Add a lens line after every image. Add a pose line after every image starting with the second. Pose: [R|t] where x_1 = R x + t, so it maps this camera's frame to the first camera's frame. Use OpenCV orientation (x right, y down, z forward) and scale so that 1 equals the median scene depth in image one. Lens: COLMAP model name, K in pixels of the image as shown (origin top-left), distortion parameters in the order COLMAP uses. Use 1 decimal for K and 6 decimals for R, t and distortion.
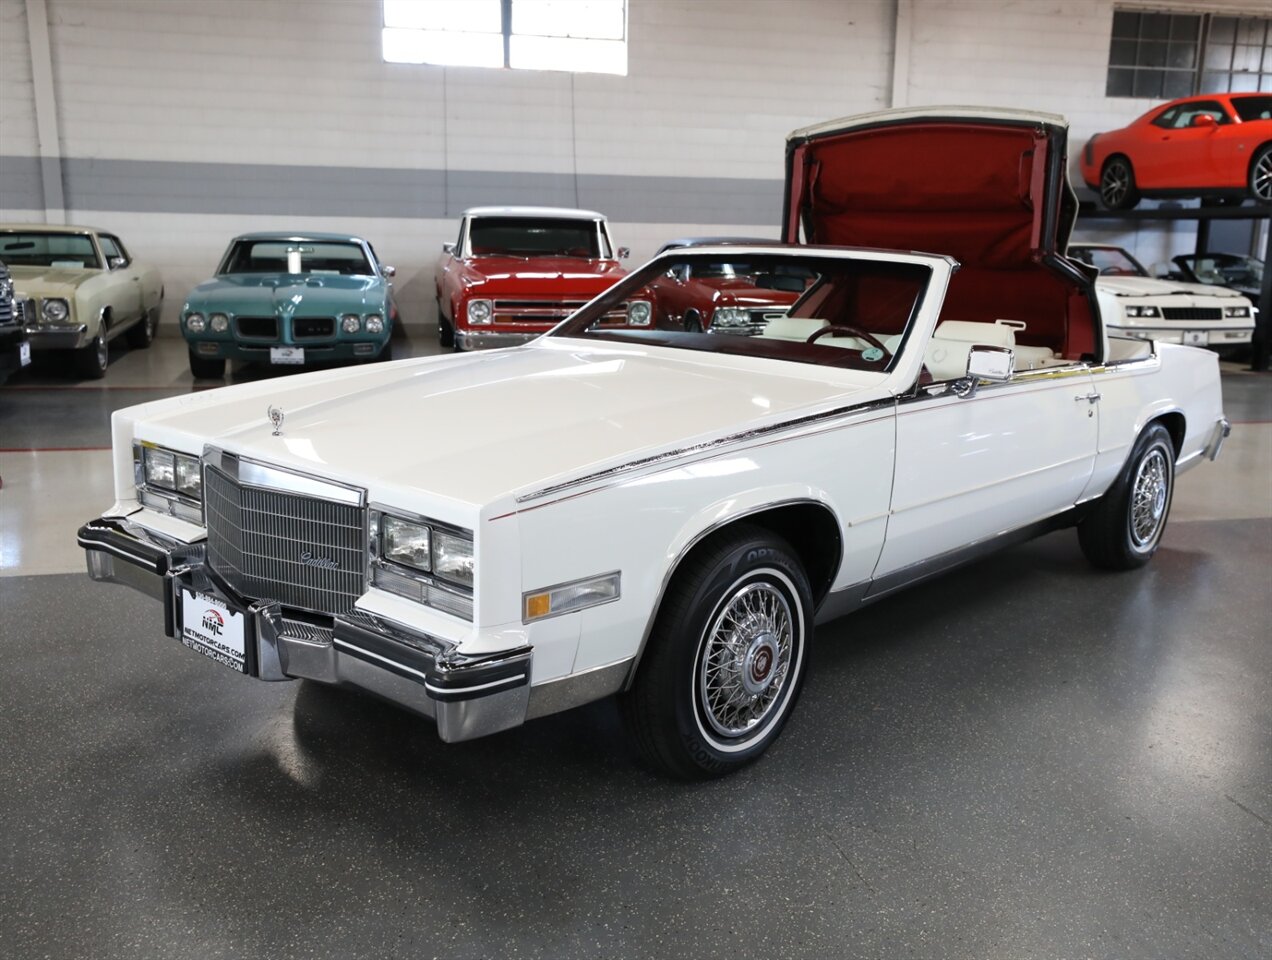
lens RADIAL K [[1210.4, 0, 662.0], [0, 1210.4, 491.4], [0, 0, 1]] dist [0.001436, 0.044870]
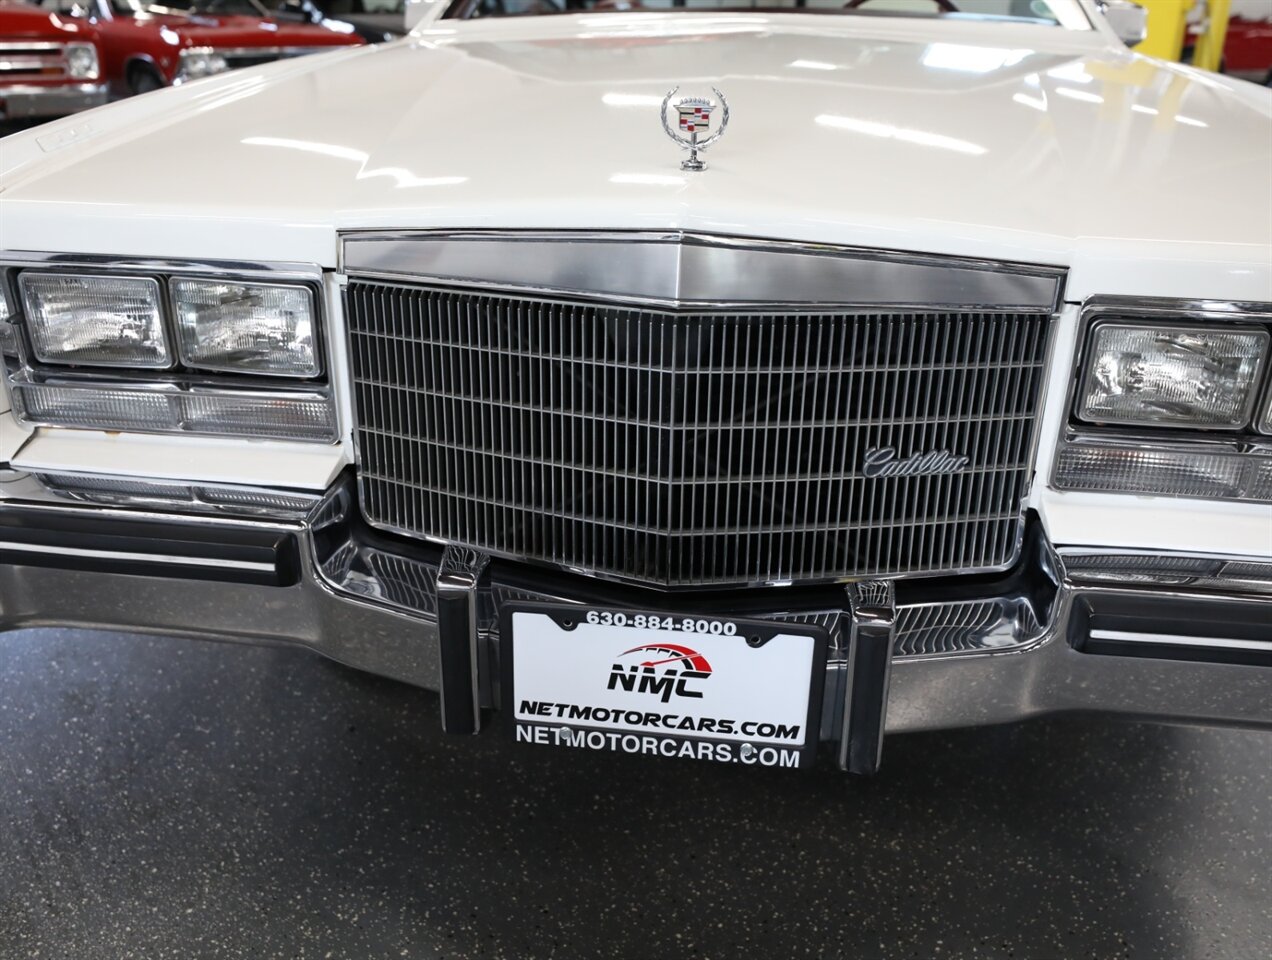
lens RADIAL K [[1090.2, 0, 642.1], [0, 1090.2, 475.3], [0, 0, 1]] dist [-0.001194, 0.022022]
pose [[0.829974, -0.233175, 0.506727, -0.526399], [0.127669, 0.963730, 0.234359, -0.036329], [-0.542995, -0.129819, 0.829641, 0.702198]]
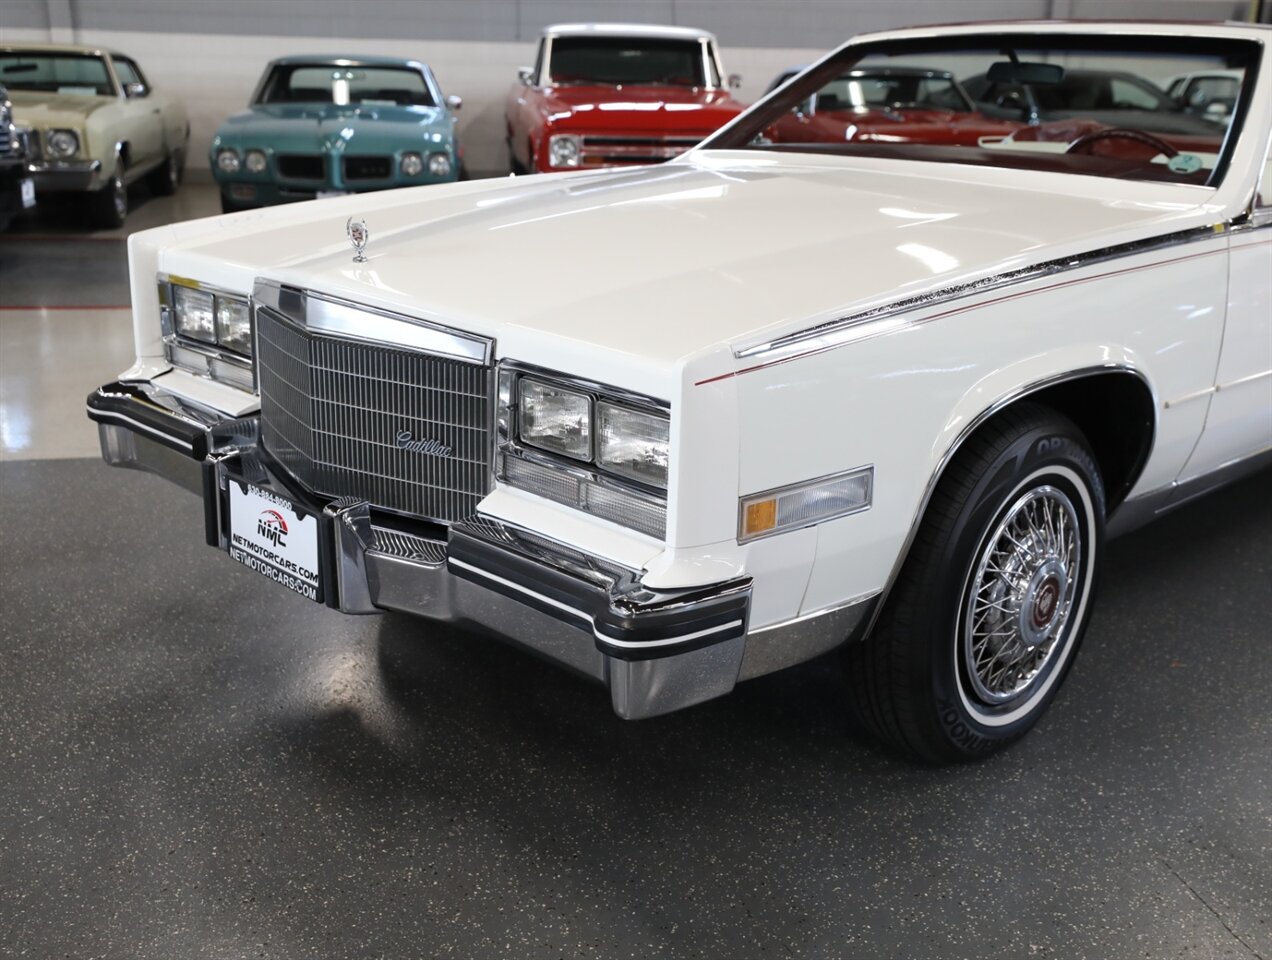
lens RADIAL K [[1361.4, 0, 636.7], [0, 1361.4, 477.9], [0, 0, 1]] dist [0.029282, 0.041779]
pose [[0.997094, 0.017084, -0.074236, -0.098226], [-0.011655, 0.997267, 0.072950, 0.017722], [0.075279, -0.071873, 0.994569, 0.222376]]
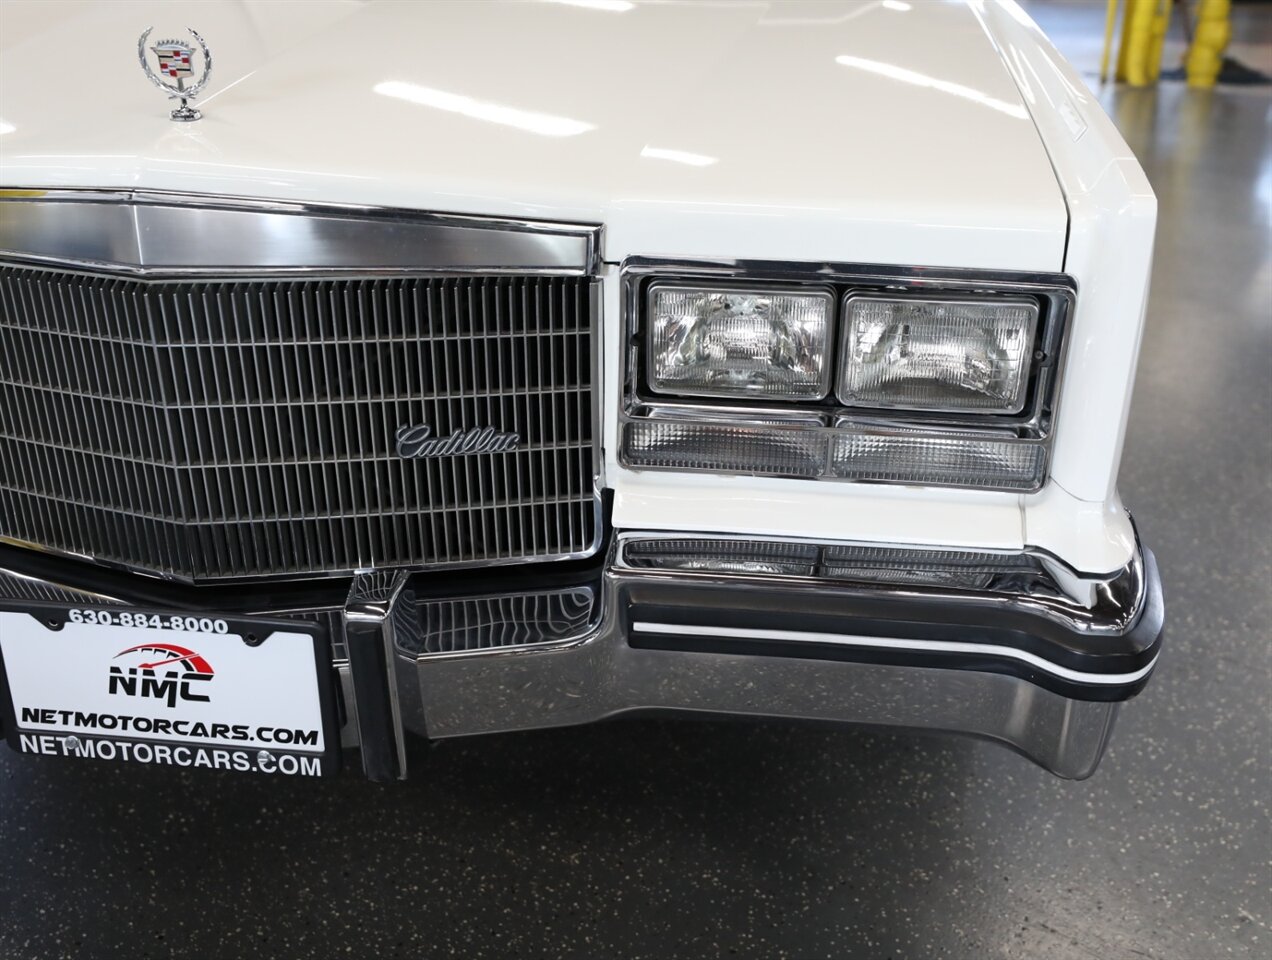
lens RADIAL K [[1235.6, 0, 643.7], [0, 1235.6, 476.5], [0, 0, 1]] dist [0.020556, 0.023525]
pose [[0.829631, -0.256257, 0.496030, -0.409043], [0.140795, 0.955757, 0.258273, -0.022373], [-0.540268, -0.144432, 0.829005, 0.612956]]
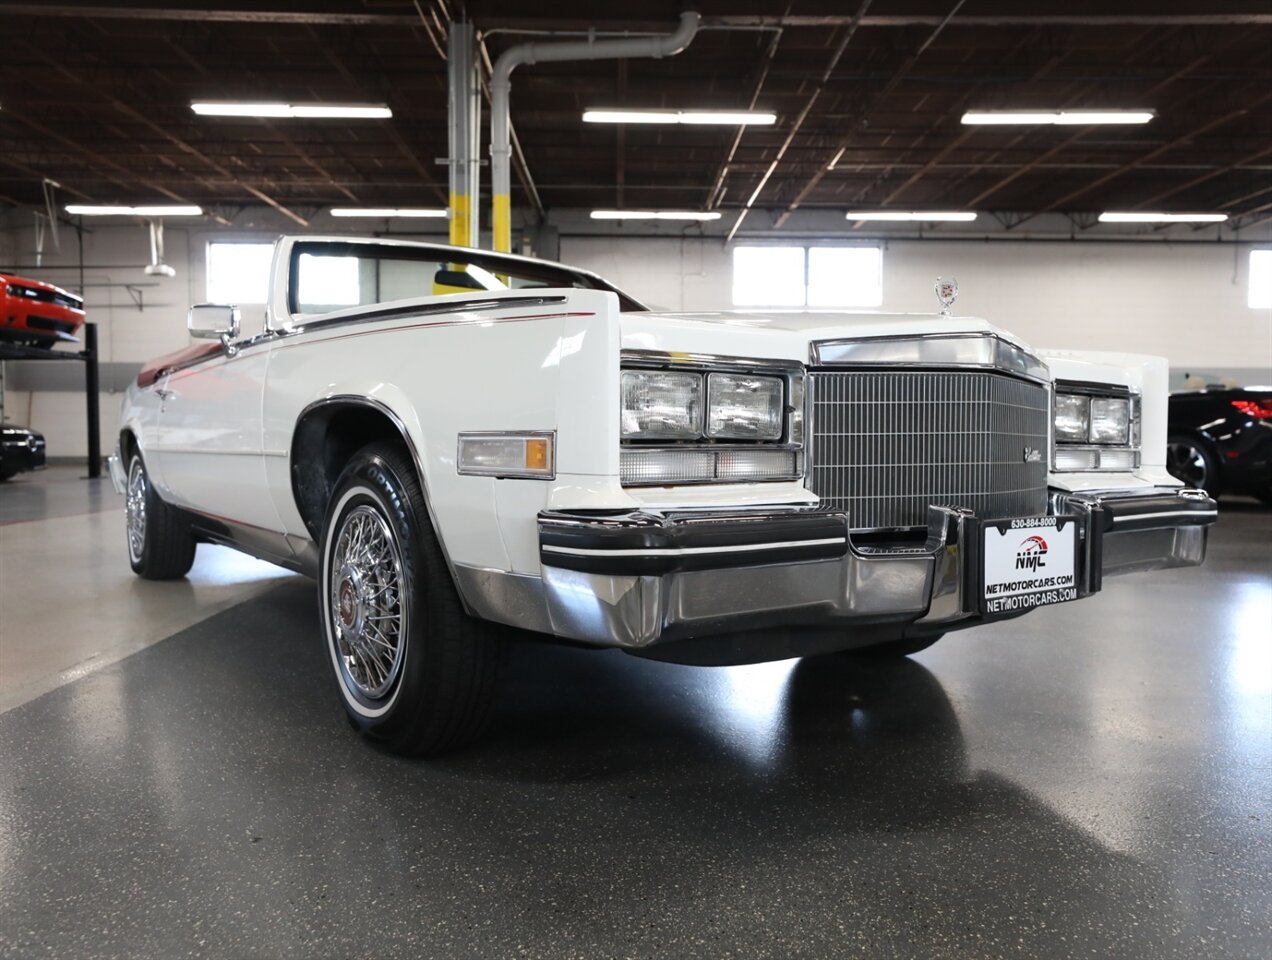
lens RADIAL K [[954.2, 0, 636.0], [0, 954.2, 480.0], [0, 0, 1]] dist [-0.004700, 0.011128]
pose [[0.225651, -0.068666, 0.971785, -0.957335], [0.209768, 0.977539, 0.020364, 0.002065], [-0.951356, 0.199254, 0.234987, 1.057905]]
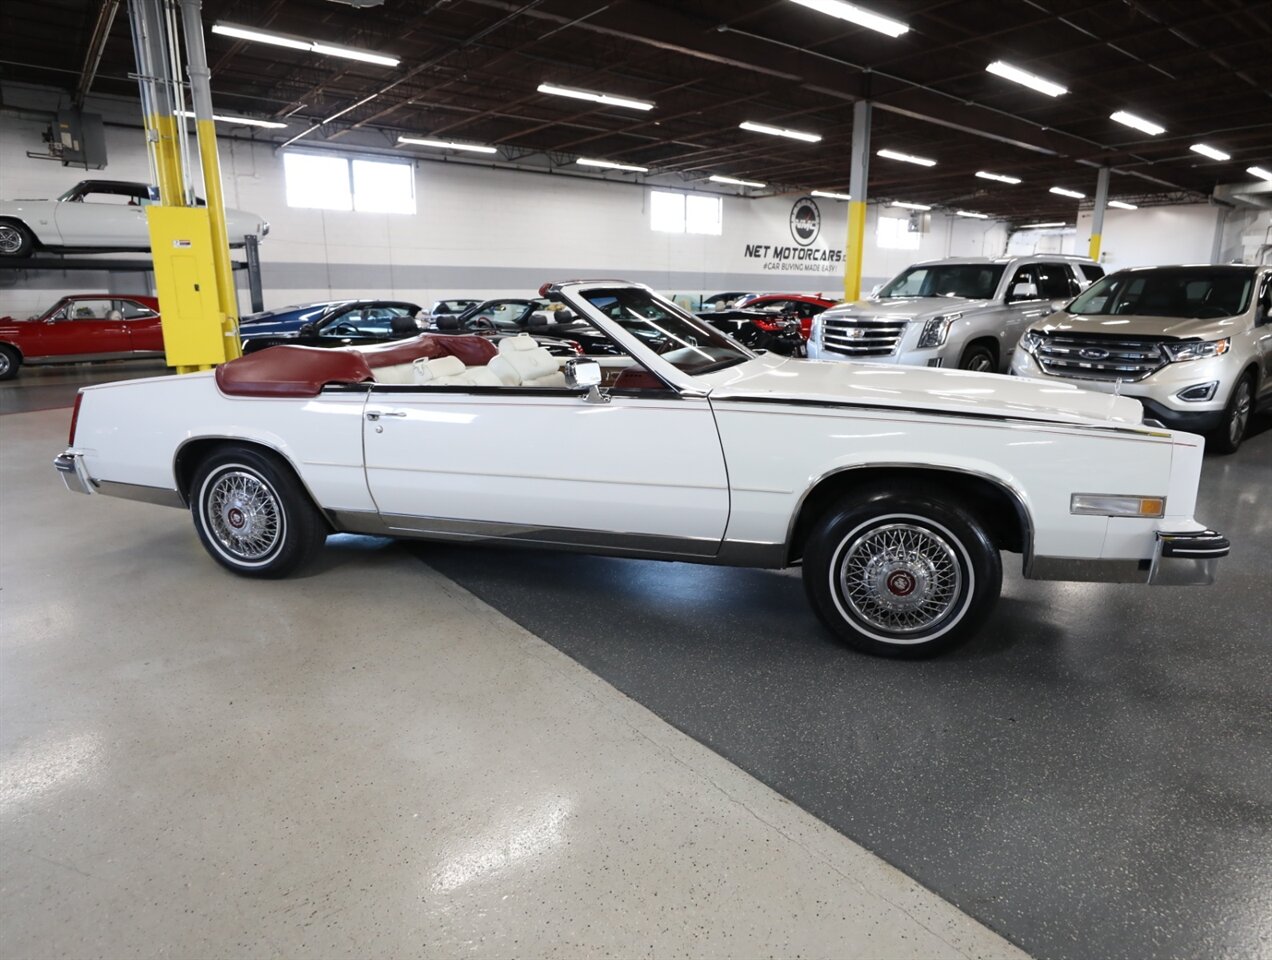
lens RADIAL K [[759.0, 0, 630.3], [0, 759.0, 475.4], [0, 0, 1]] dist [-0.020306, 0.002529]
pose [[-0.411493, -0.229237, 0.882113, -0.976326], [0.188677, 0.925461, 0.328517, -0.409607], [-0.891670, 0.301617, -0.337569, 1.969759]]
